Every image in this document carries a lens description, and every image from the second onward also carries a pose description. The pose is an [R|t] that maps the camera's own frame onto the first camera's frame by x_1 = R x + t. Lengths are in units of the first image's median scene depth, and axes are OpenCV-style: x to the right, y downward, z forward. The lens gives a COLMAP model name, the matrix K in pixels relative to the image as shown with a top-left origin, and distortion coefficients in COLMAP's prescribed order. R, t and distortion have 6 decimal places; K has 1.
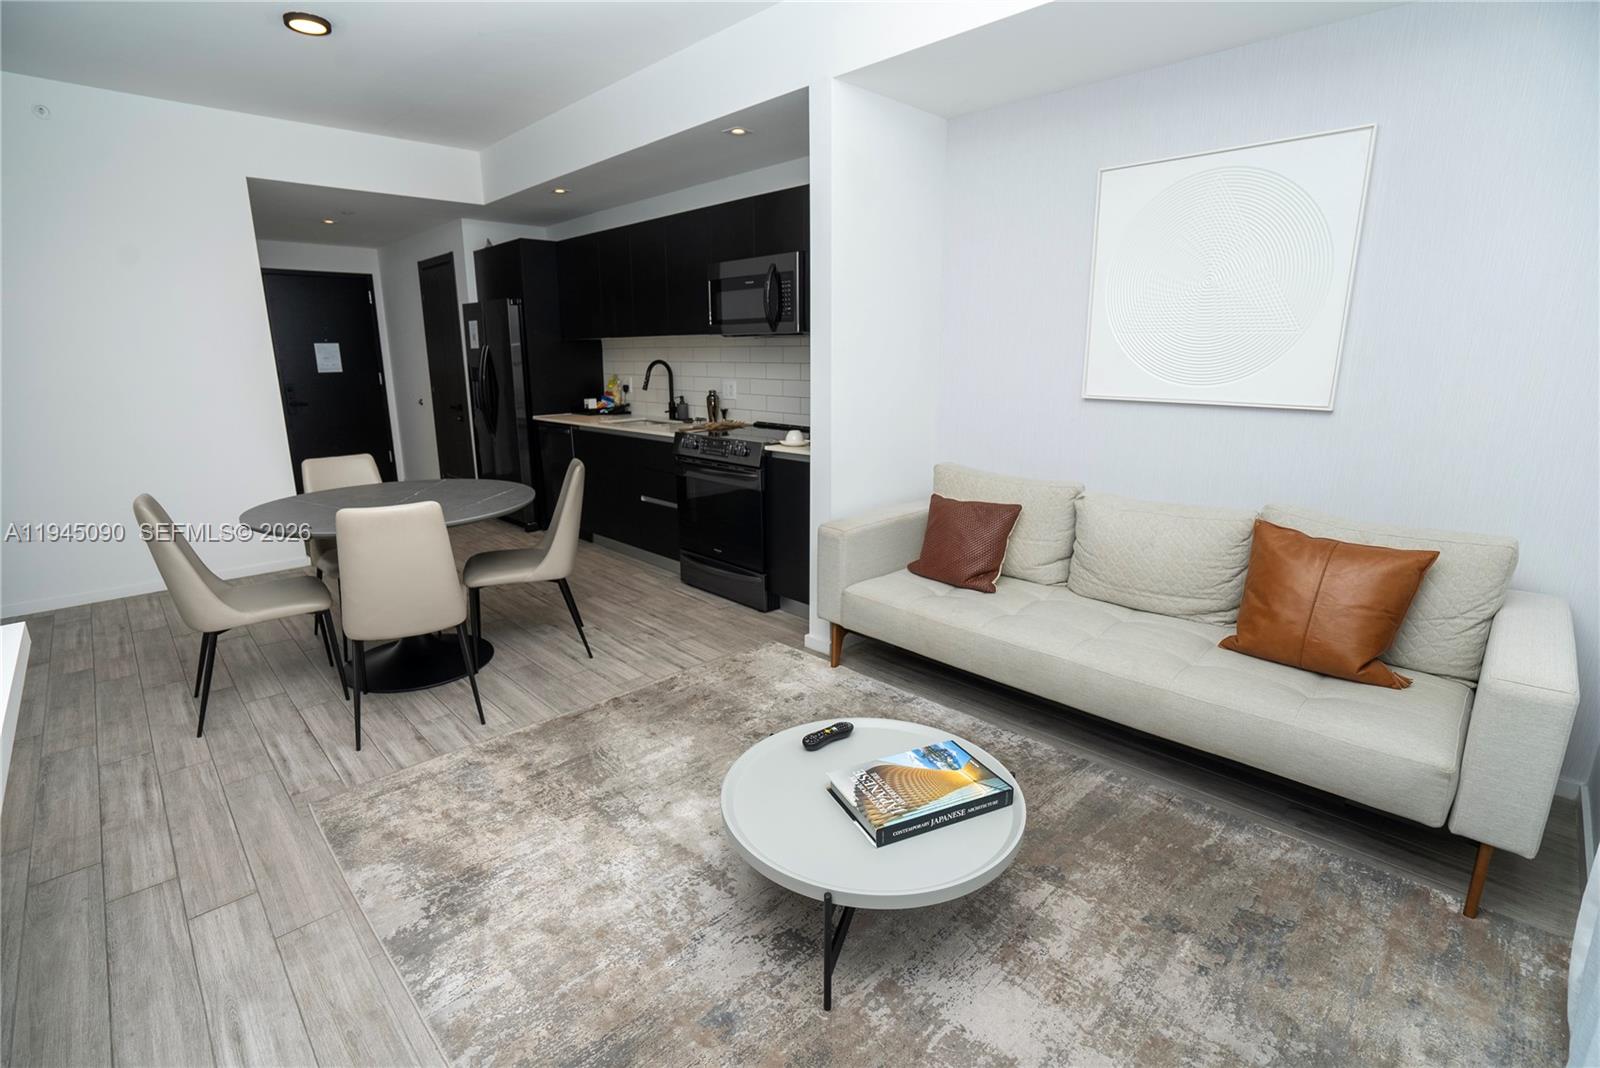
lens RADIAL K [[757.7, 0, 768.0], [0, 757.7, 530.2], [0, 0, 1]] dist [-0.000528, 0.000135]
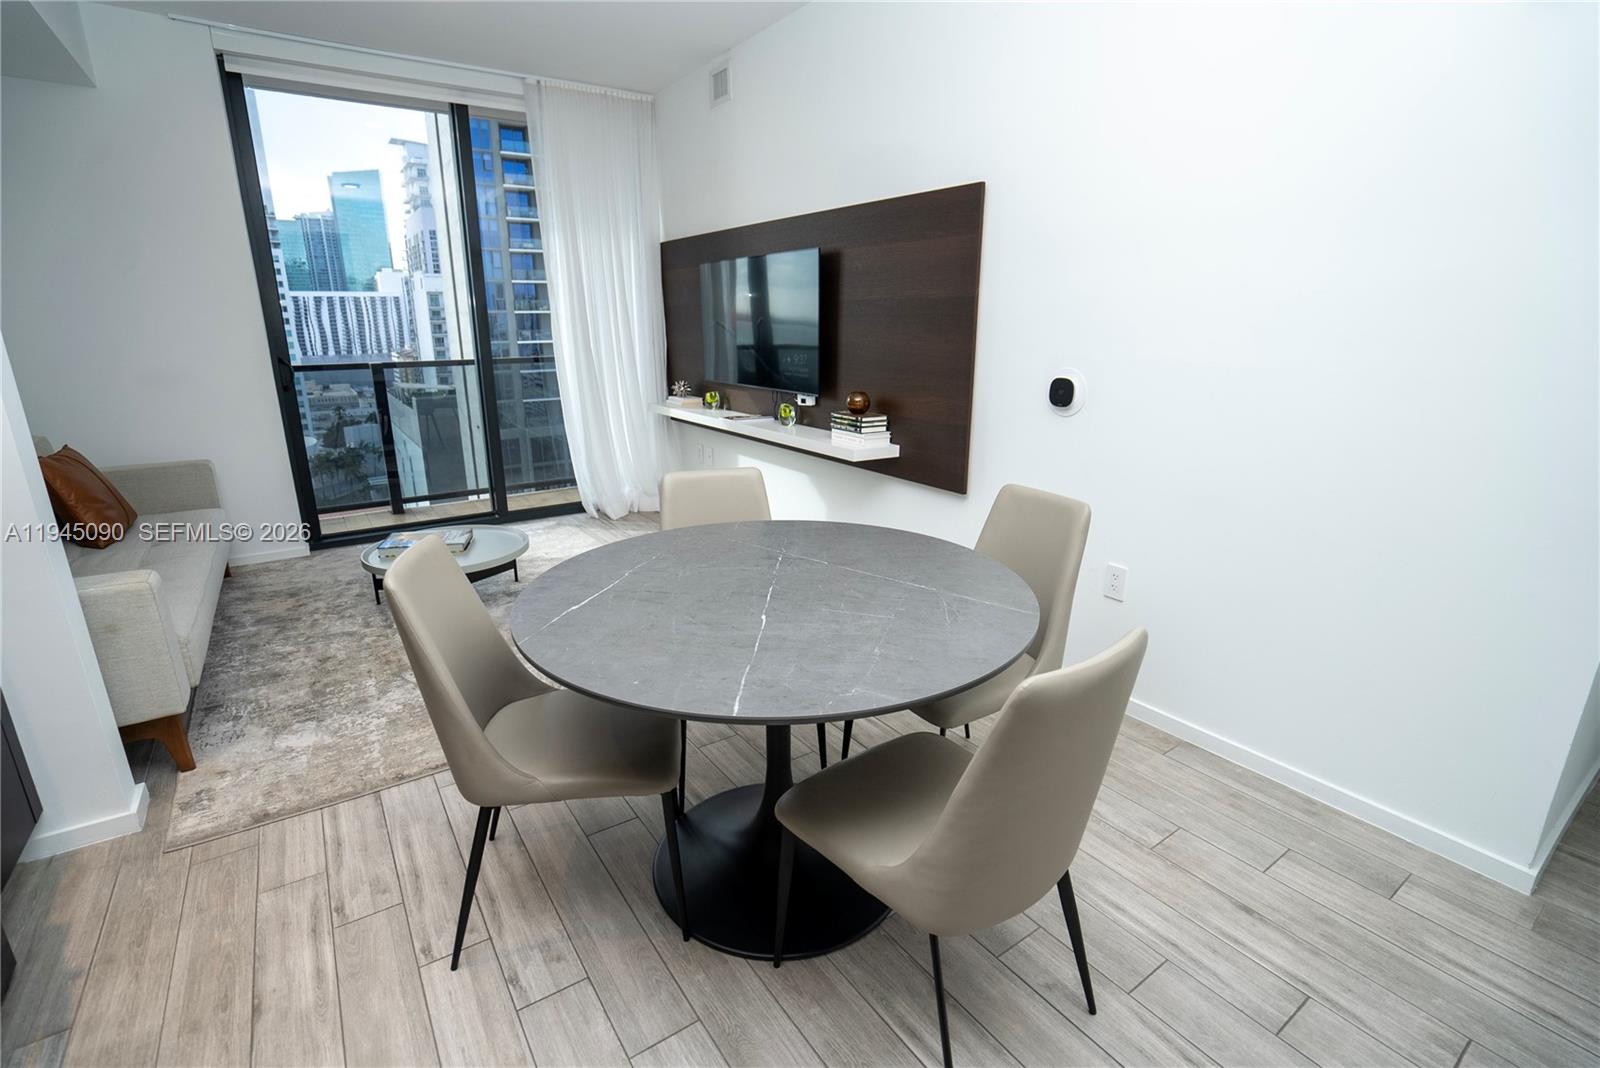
lens RADIAL K [[734.8, 0, 796.5], [0, 734.8, 535.7], [0, 0, 1]] dist [-0.058476, 0.019944]
pose [[-0.991142, -0.029767, 0.129429, -0.475430], [0.038474, 0.868408, 0.494355, -0.269635], [-0.127113, 0.494955, -0.859571, 1.194143]]
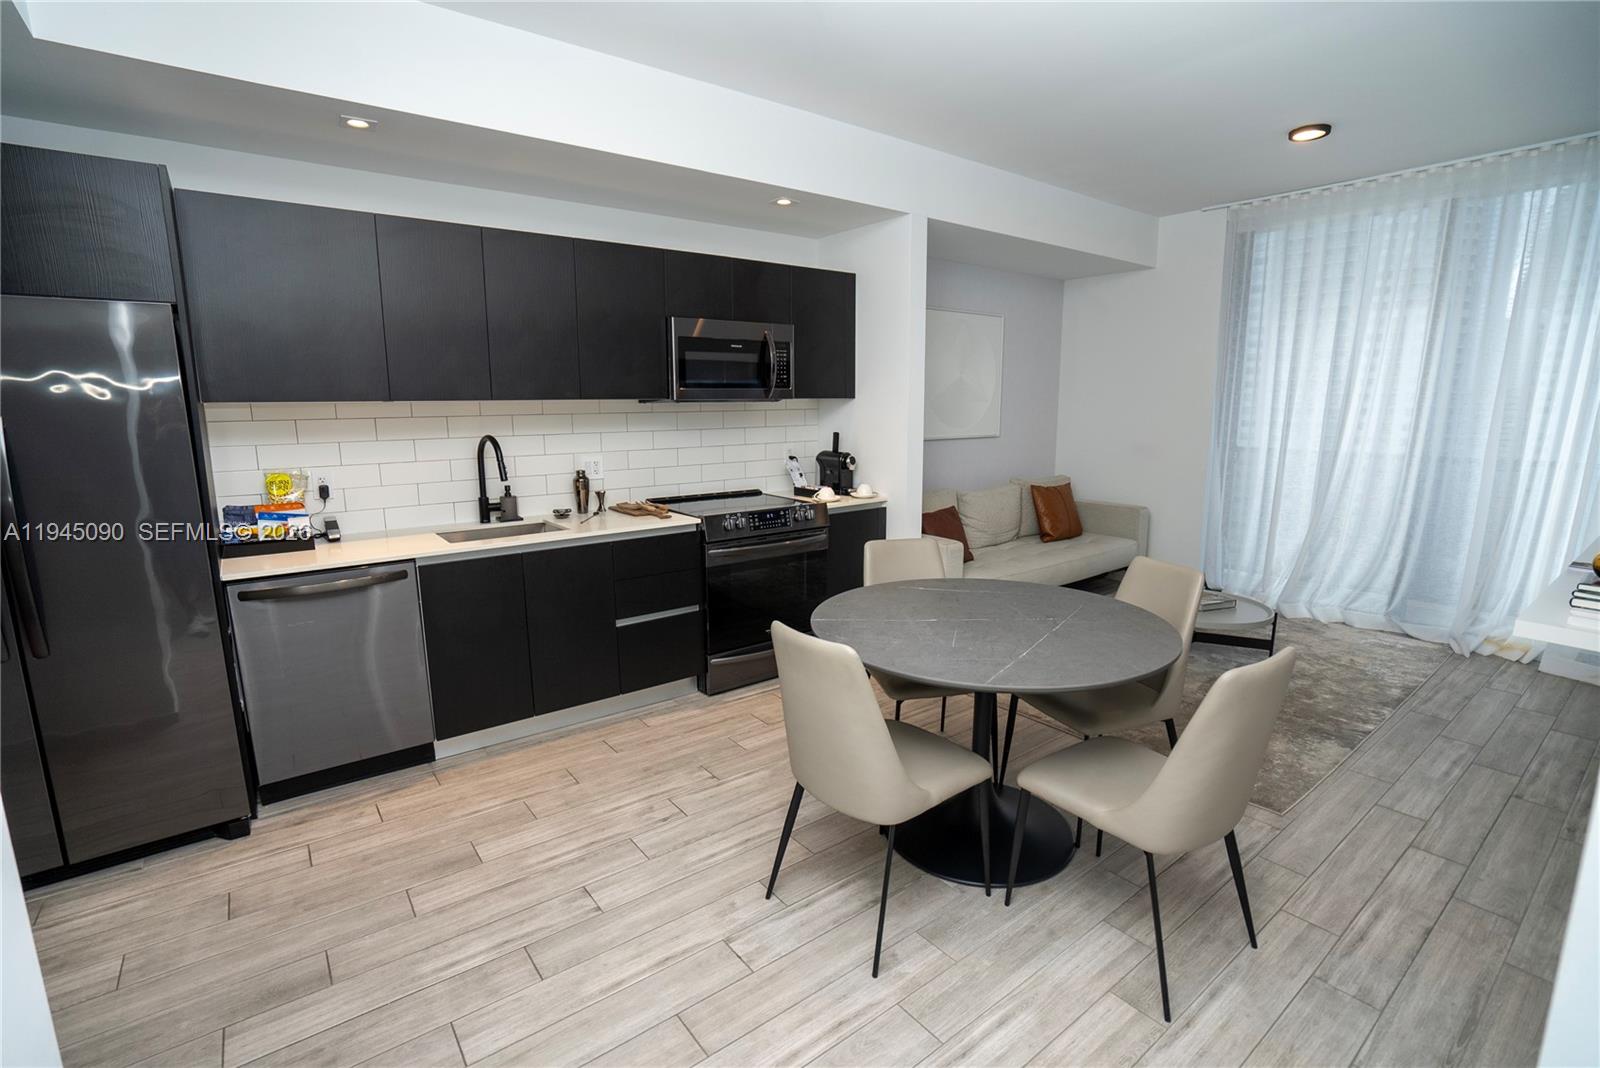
lens RADIAL K [[734.8, 0, 796.5], [0, 734.8, 535.7], [0, 0, 1]] dist [-0.058476, 0.019944]
pose [[0.080094, -0.171862, 0.981860, -1.005685], [0.237133, 0.960030, 0.148697, -0.228022], [-0.968170, 0.220921, 0.117647, 0.909868]]
